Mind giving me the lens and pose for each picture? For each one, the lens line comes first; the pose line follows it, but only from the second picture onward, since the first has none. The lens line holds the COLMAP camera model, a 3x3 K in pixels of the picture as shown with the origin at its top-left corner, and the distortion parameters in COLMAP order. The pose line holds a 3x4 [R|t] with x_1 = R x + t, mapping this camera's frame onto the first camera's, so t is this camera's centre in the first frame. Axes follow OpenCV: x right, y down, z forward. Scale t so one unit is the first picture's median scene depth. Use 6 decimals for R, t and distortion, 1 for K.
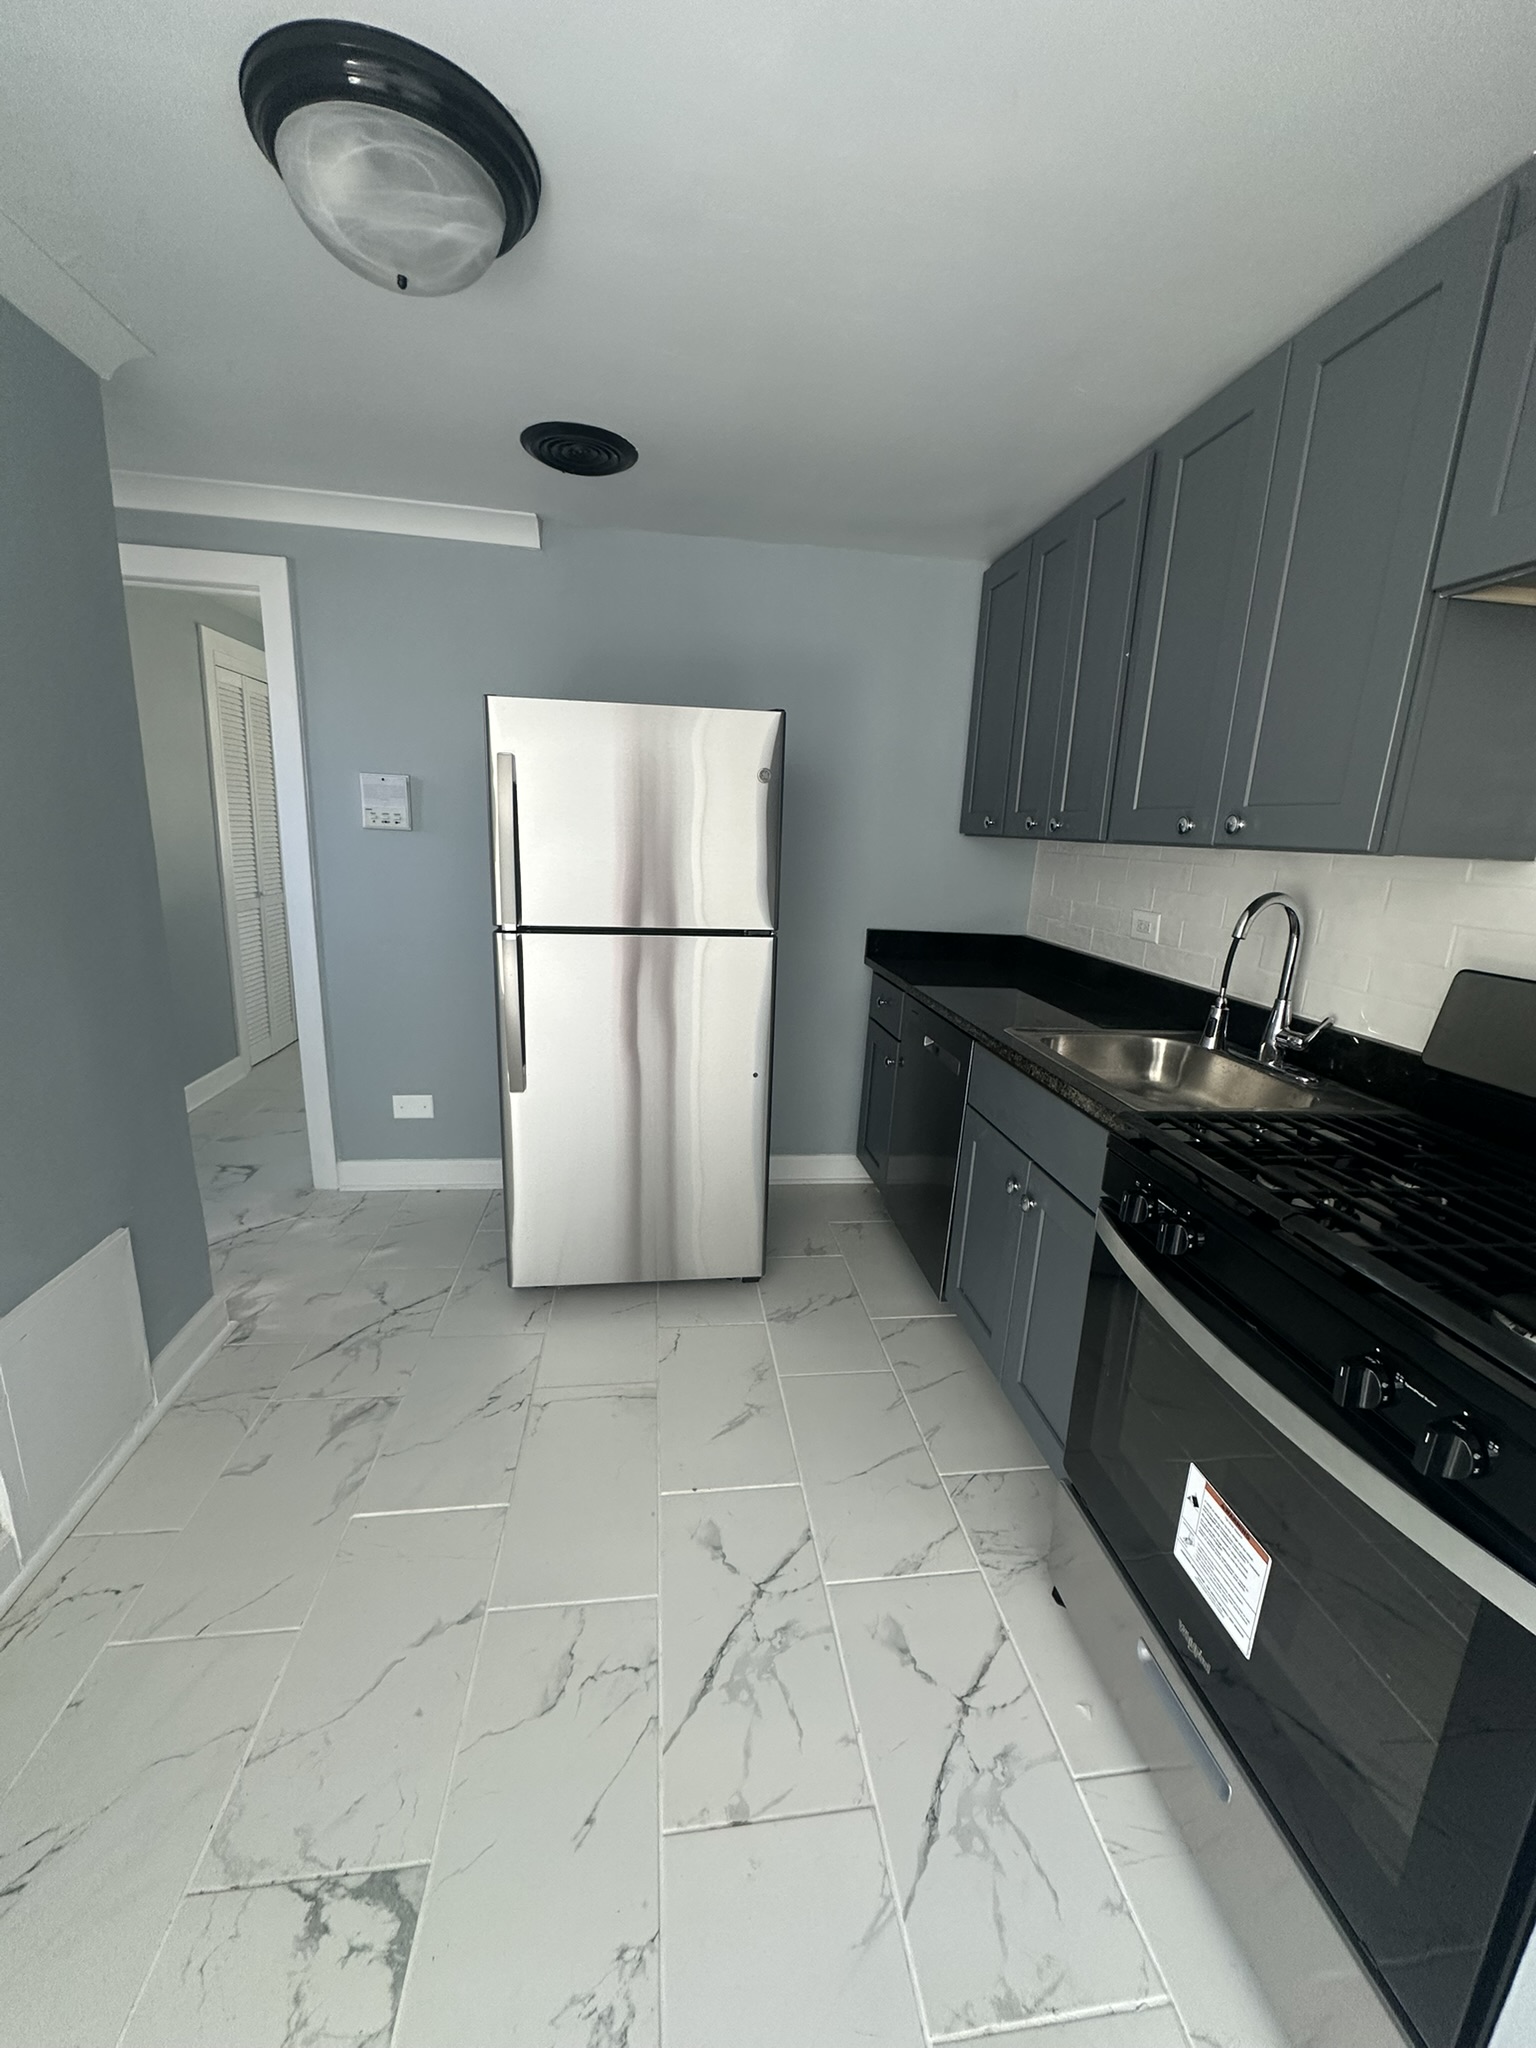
lens RADIAL K [[815.2, 0, 766.7], [0, 815.2, 1026.6], [0, 0, 1]] dist [-0.005837, 0.001445]
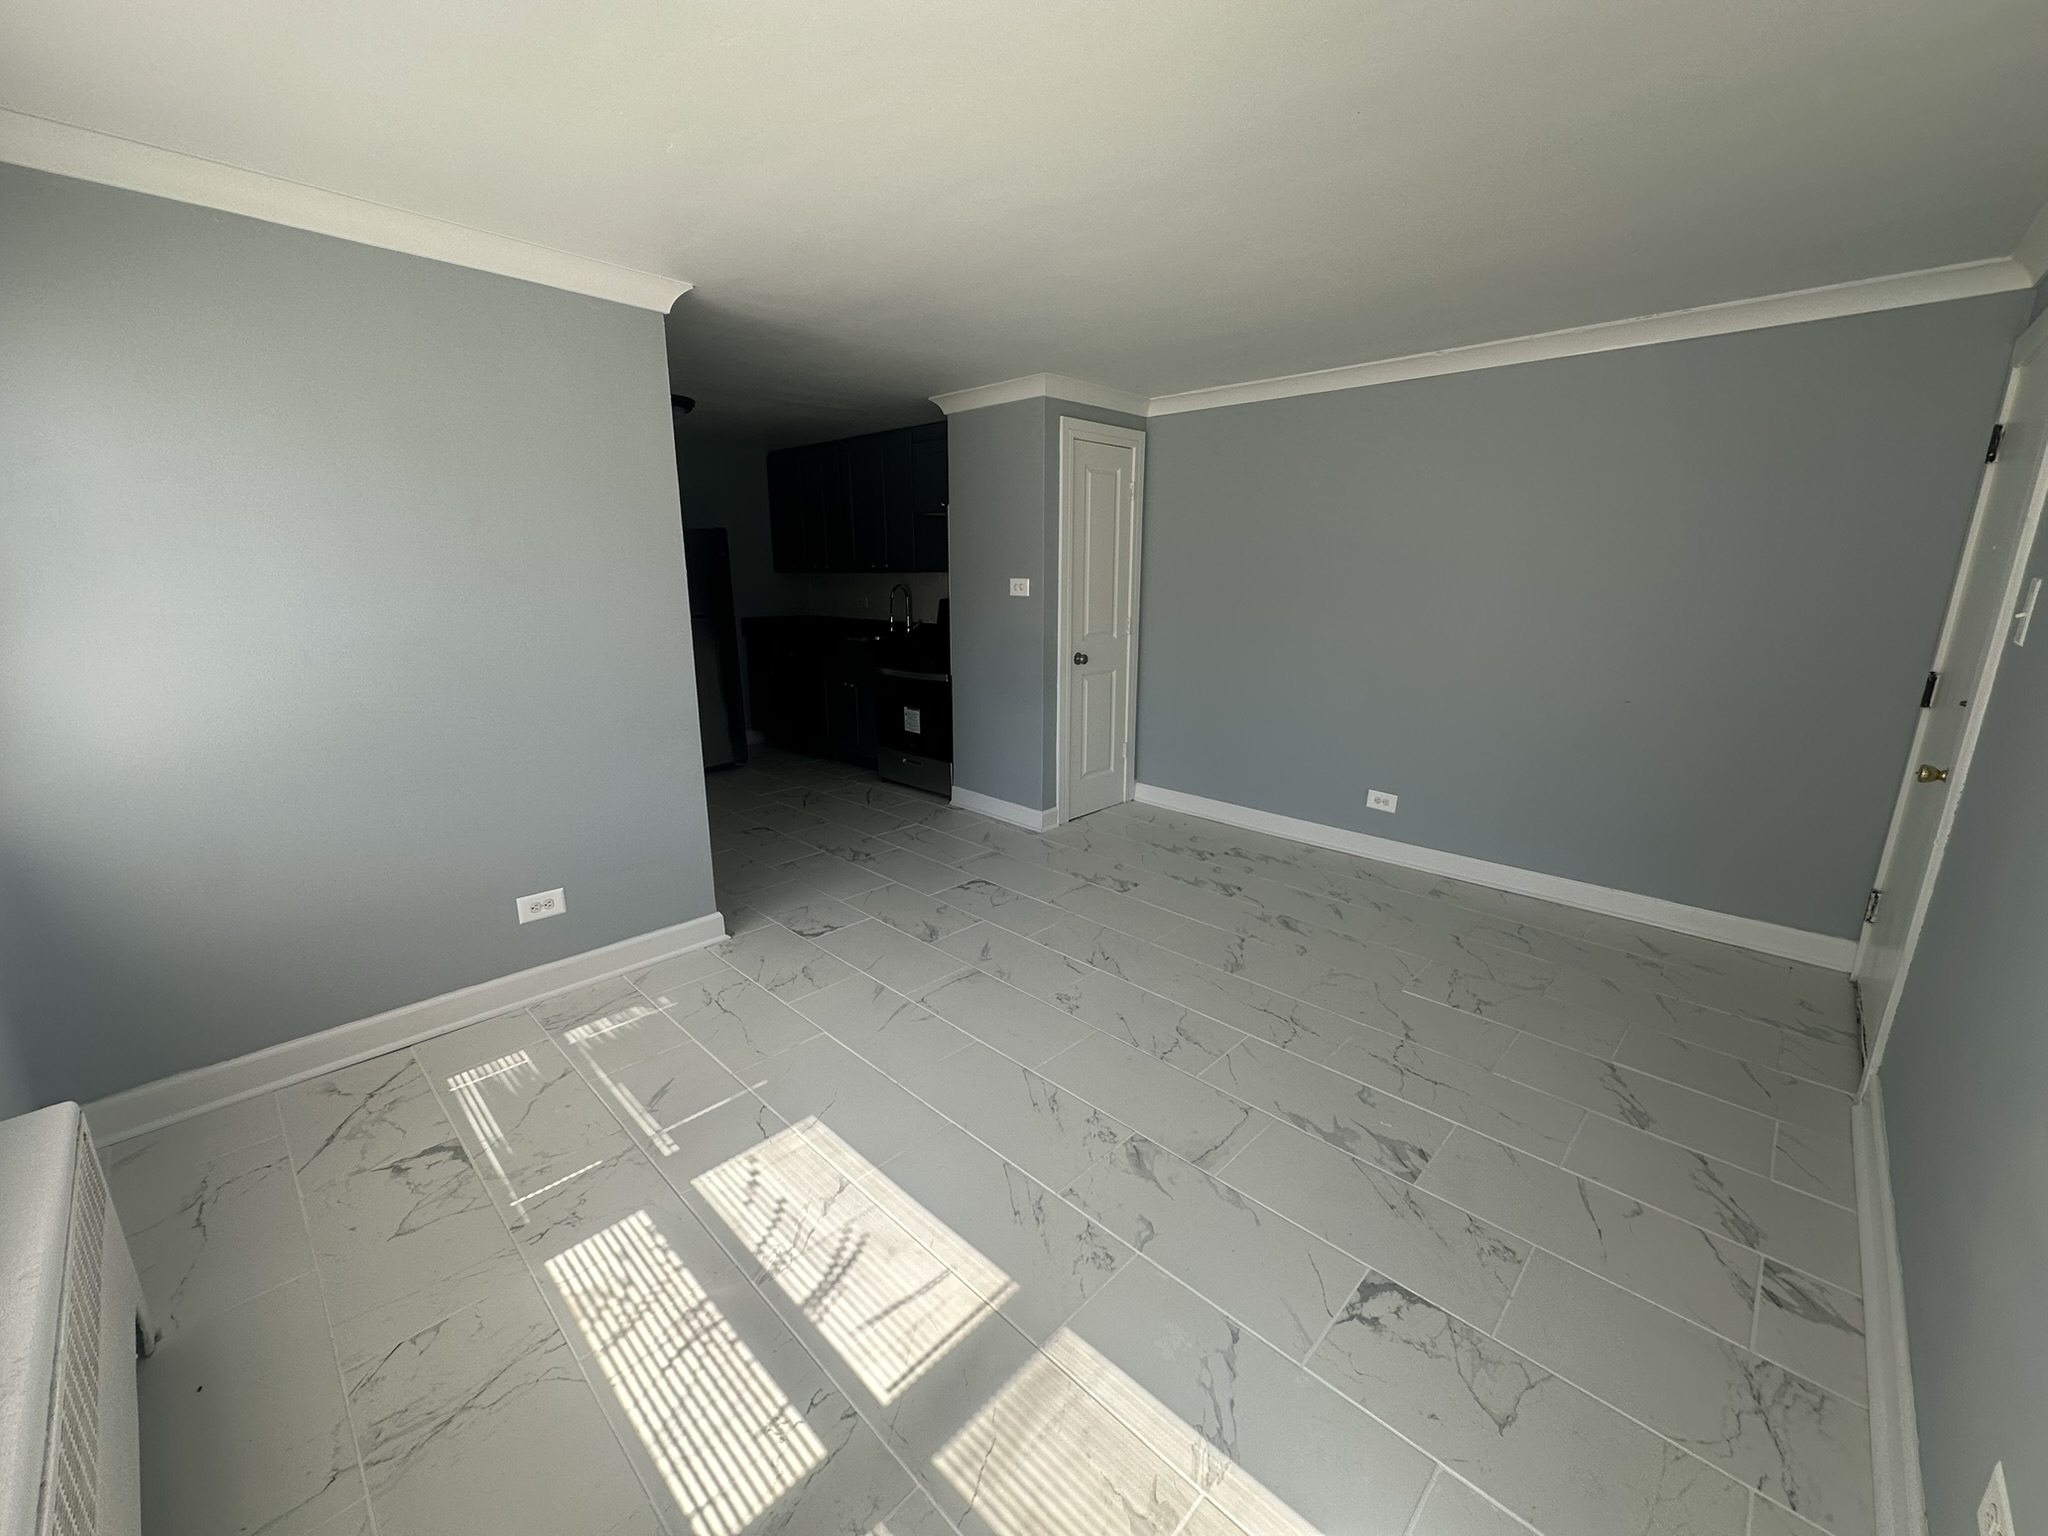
lens RADIAL K [[815.2, 0, 1015.6], [0, 815.2, 766.7], [0, 0, 1]] dist [-0.005837, 0.001445]
pose [[0.779350, -0.192222, 0.596376, -1.130120], [0.182009, 0.980192, 0.078082, 0.391404], [-0.599571, 0.047693, 0.798899, -1.913013]]
